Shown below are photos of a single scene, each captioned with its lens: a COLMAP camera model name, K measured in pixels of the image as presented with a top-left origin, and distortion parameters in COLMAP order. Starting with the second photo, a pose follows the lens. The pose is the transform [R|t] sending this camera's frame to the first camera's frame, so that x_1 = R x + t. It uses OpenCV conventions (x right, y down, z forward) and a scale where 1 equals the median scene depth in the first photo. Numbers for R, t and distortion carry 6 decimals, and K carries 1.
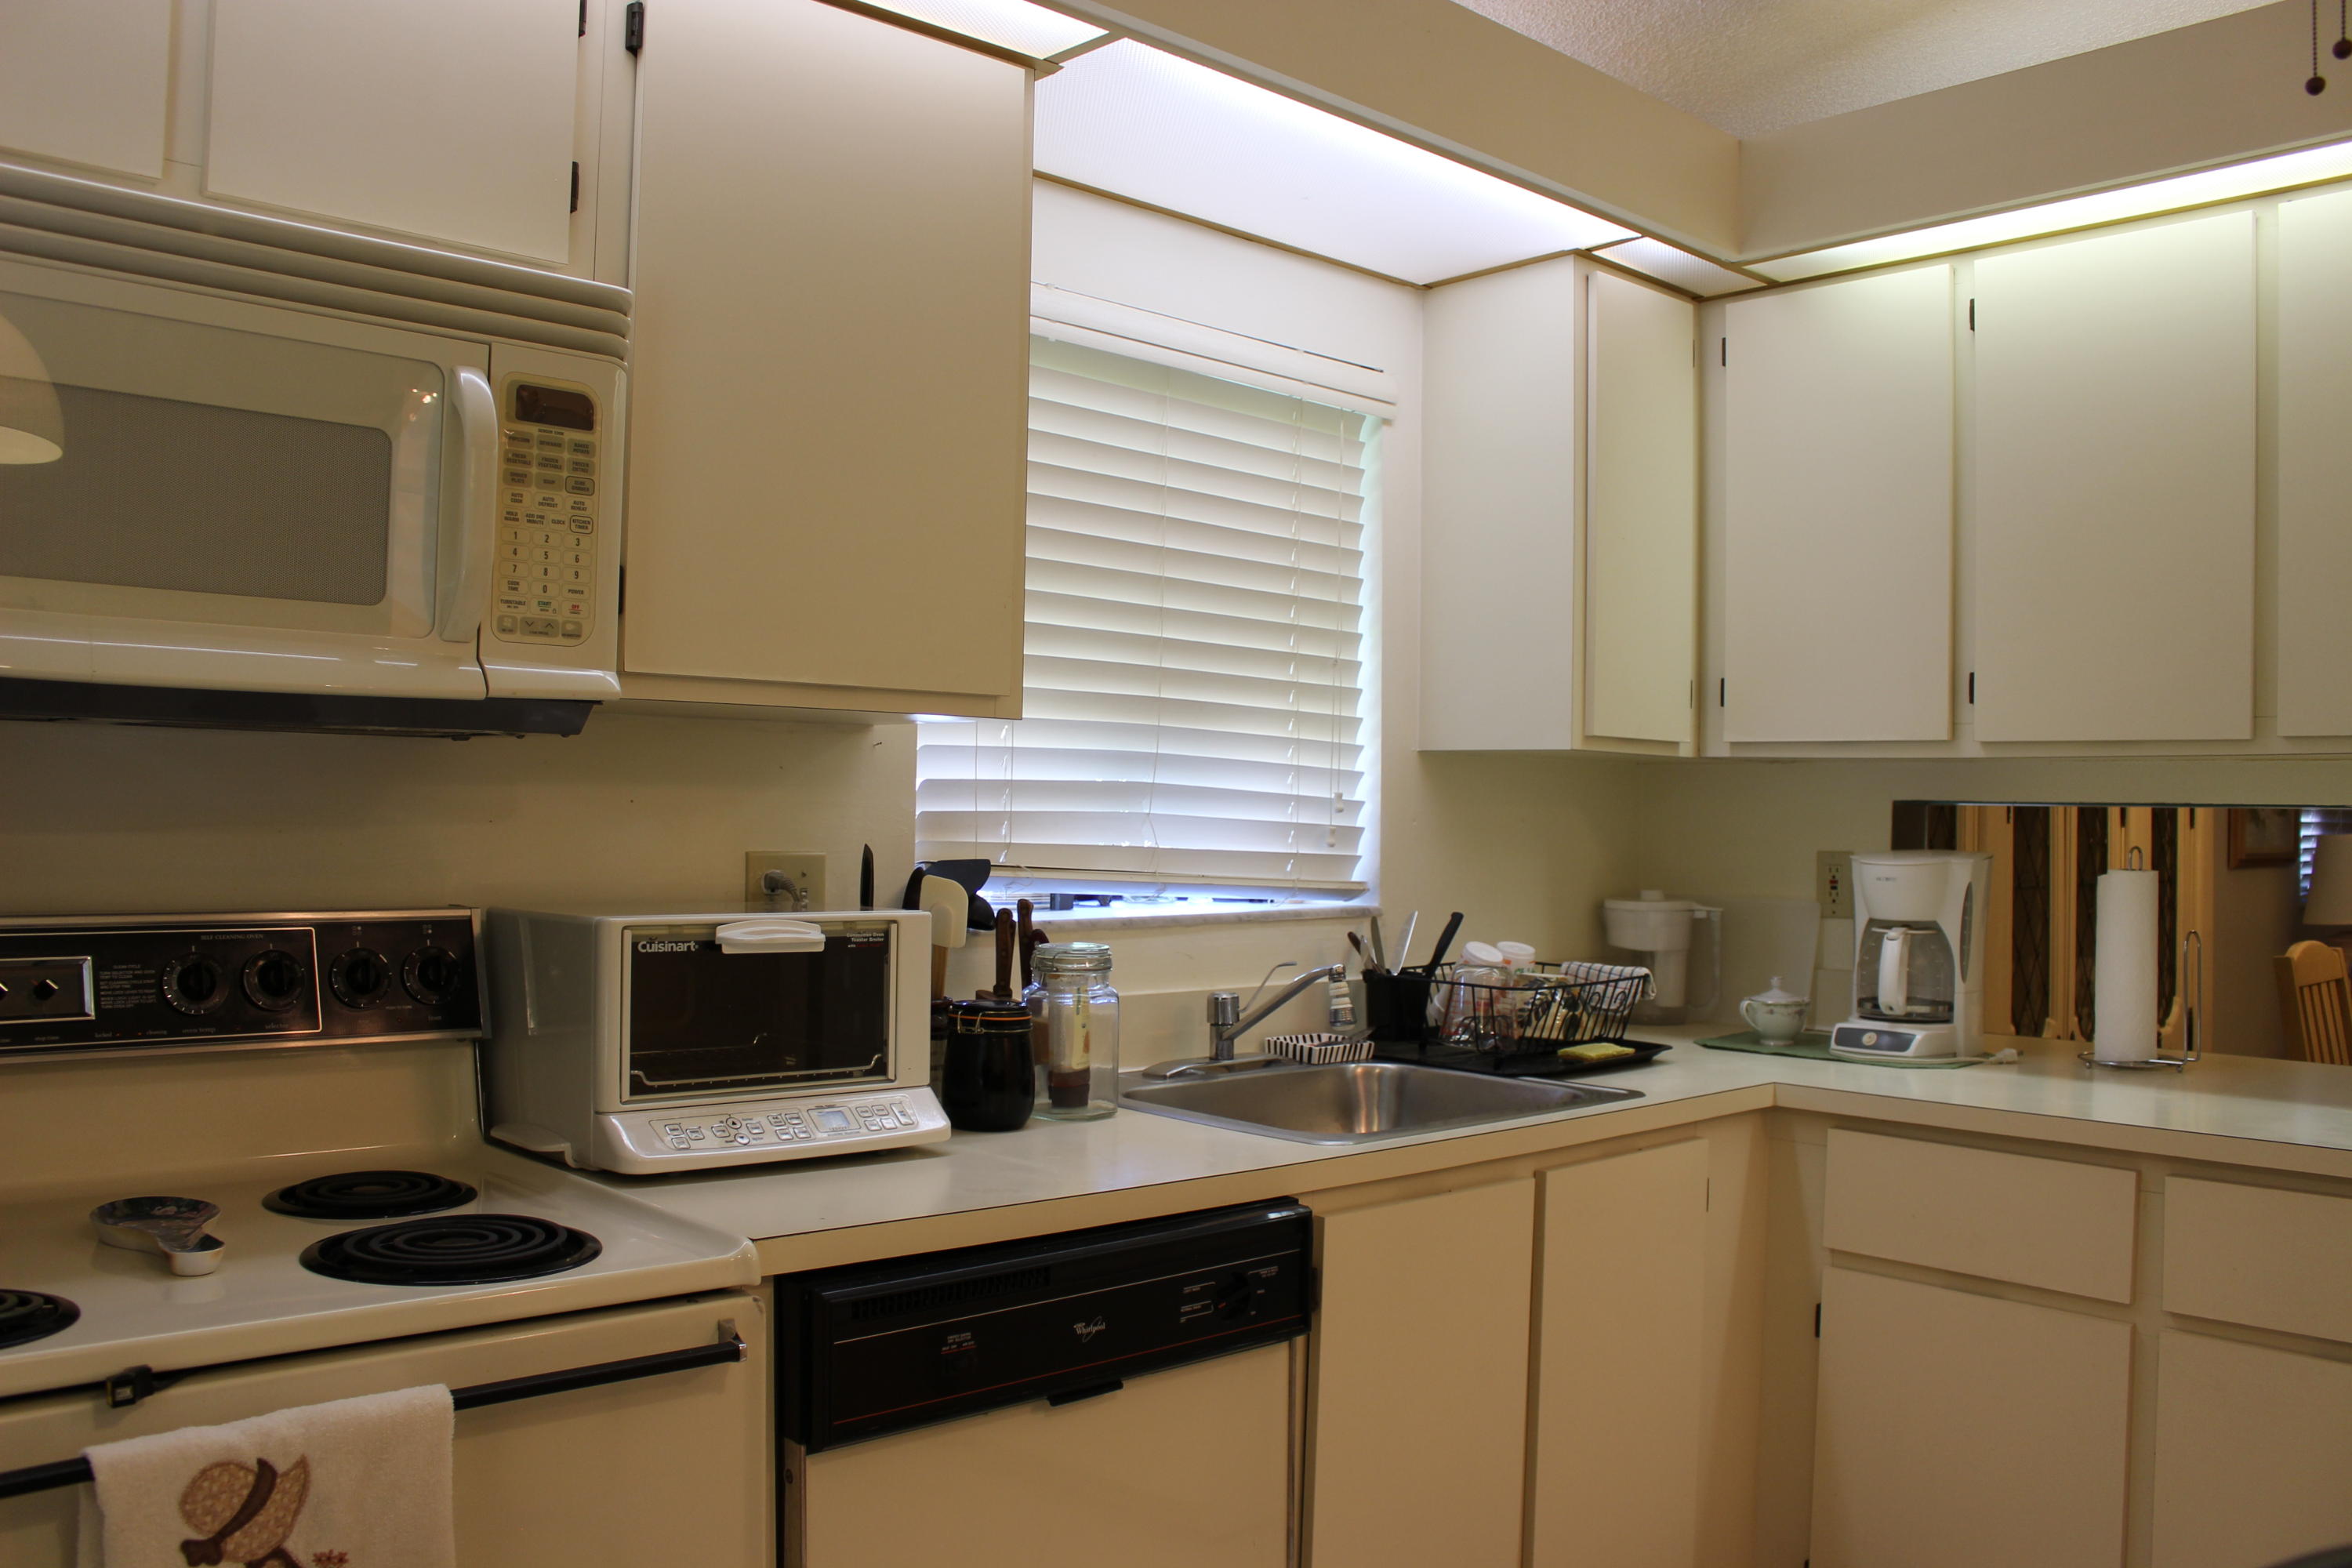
lens RADIAL K [[1951.6, 0, 1140.9], [0, 1951.6, 795.7], [0, 0, 1]] dist [-0.141576, 0.118132]
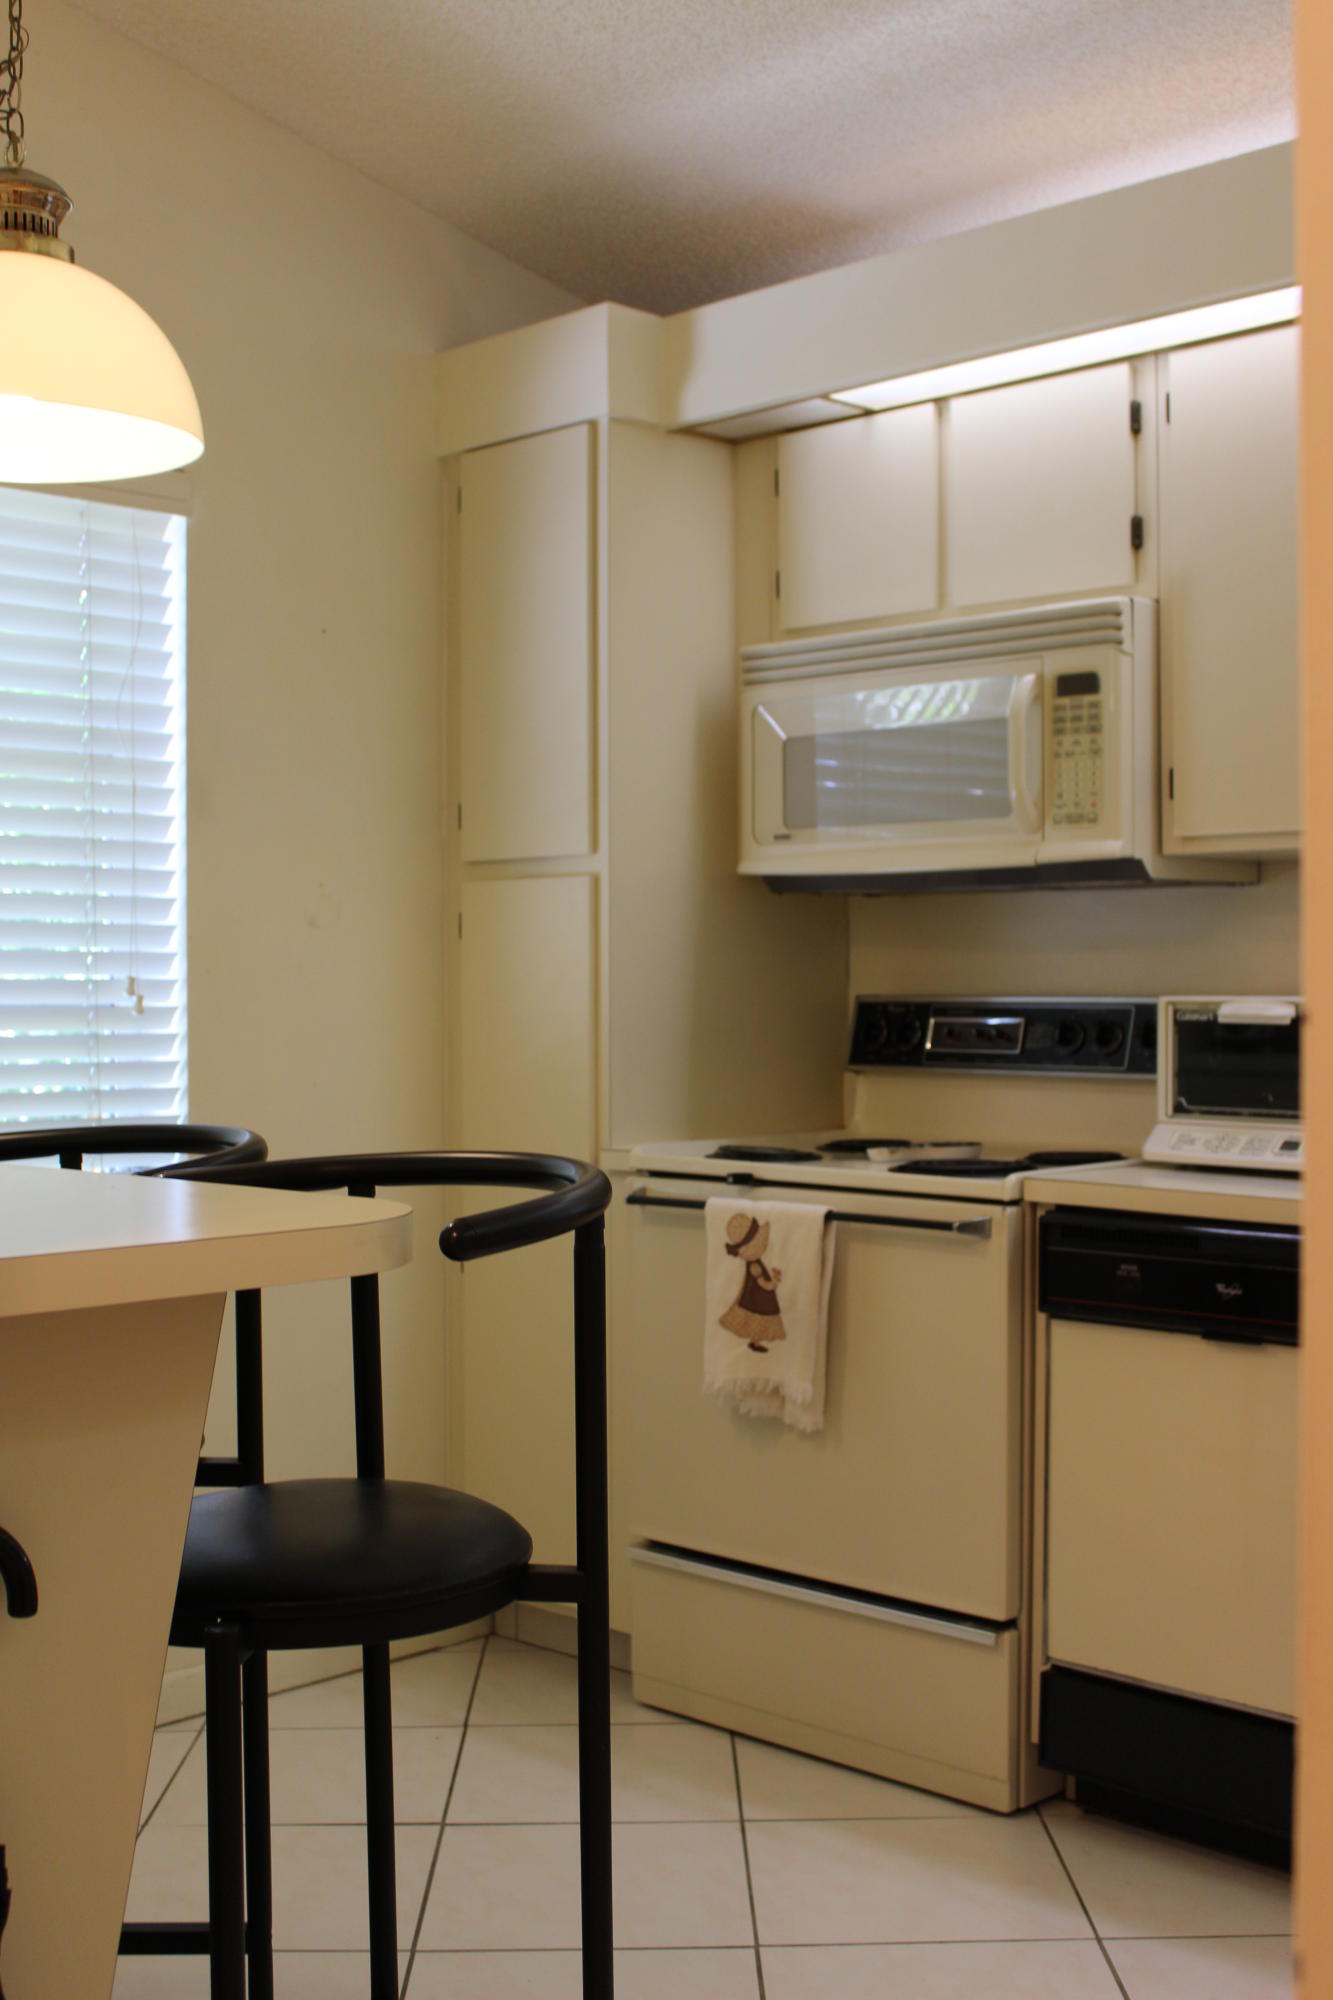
lens RADIAL K [[2286.7, 0, 672.7], [0, 2286.7, 1015.1], [0, 0, 1]] dist [-0.079510, 0.049276]
pose [[0.066085, 0.000428, -0.997814, 1.491720], [0.013083, 0.999914, 0.001295, 0.068813], [0.997728, -0.013140, 0.066073, 0.476381]]
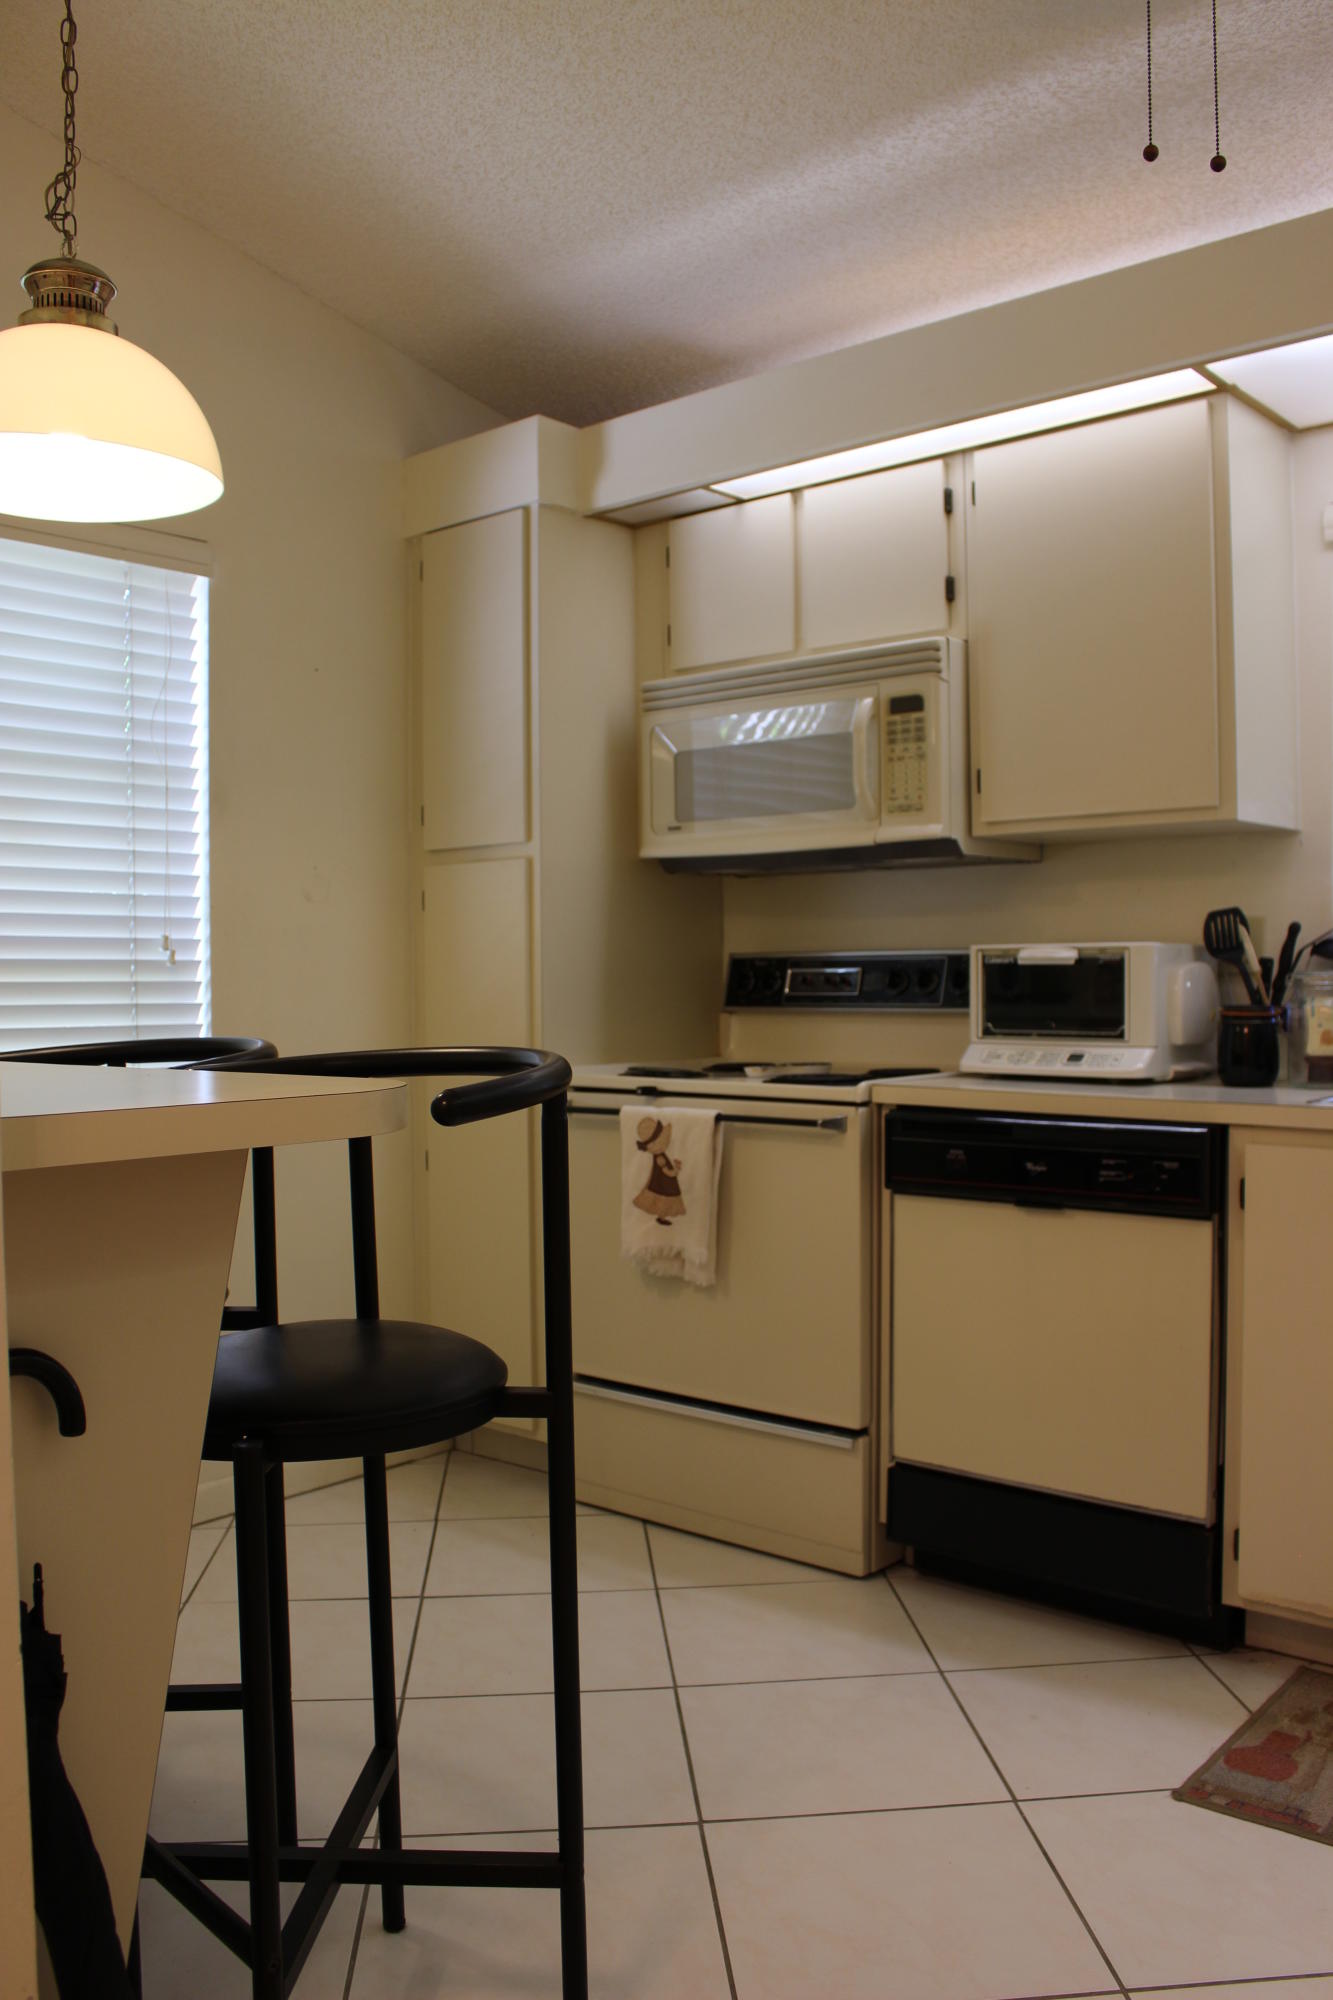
lens RADIAL K [[1659.5, 0, 668.5], [0, 1659.5, 1012.5], [0, 0, 1]] dist [-0.141576, 0.118132]
pose [[0.128652, 0.005390, -0.991675, 1.355119], [0.019950, 0.999769, 0.008022, 0.109945], [0.991489, -0.020816, 0.128515, 0.454606]]
